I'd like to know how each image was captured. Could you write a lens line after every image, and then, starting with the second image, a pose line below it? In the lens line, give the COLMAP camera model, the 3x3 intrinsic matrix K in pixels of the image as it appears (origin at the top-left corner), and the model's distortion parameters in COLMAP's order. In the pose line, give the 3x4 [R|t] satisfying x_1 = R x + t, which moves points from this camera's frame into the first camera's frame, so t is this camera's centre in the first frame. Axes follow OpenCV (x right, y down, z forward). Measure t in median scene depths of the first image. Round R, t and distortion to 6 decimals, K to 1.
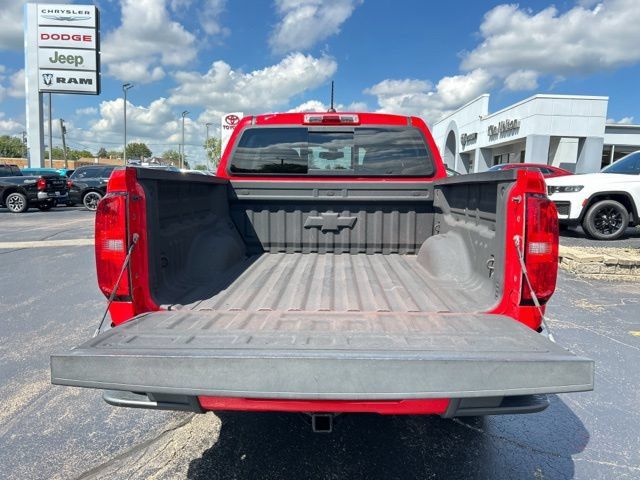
lens RADIAL K [[484.9, 0, 320.0], [0, 484.9, 240.0], [0, 0, 1]] dist [0.038268, -0.038468]
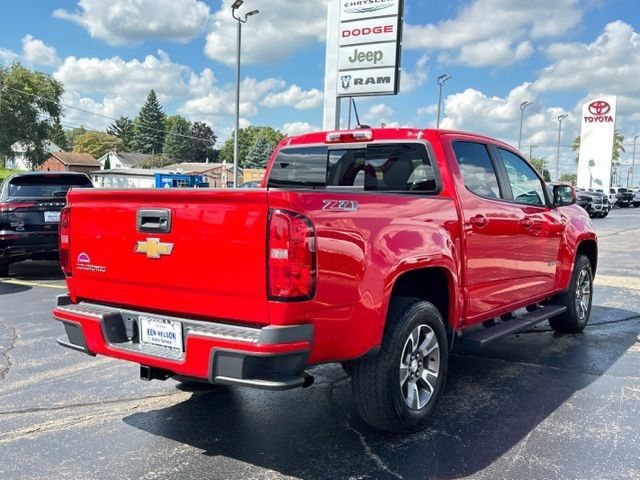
lens RADIAL K [[672.3, 0, 318.5], [0, 672.3, 247.0], [0, 0, 1]] dist [0.176036, -0.526189]
pose [[0.829823, 0.042018, -0.556443, 0.094703], [-0.067860, 0.997359, -0.025887, 0.002366], [0.553885, 0.059242, 0.830483, -0.022207]]
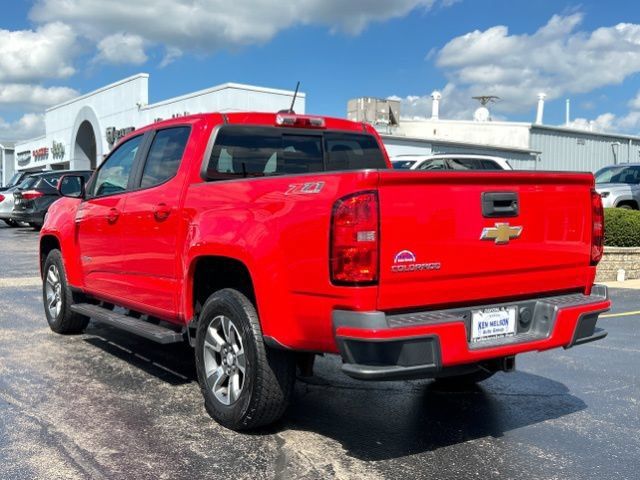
lens RADIAL K [[762.4, 0, 320.0], [0, 762.4, 240.0], [0, 0, 1]] dist [0.066743, -0.035117]
pose [[0.808519, -0.042446, 0.586937, -0.103688], [0.080815, 0.995954, -0.039299, 0.005296], [-0.582895, 0.079207, 0.808678, -0.025567]]
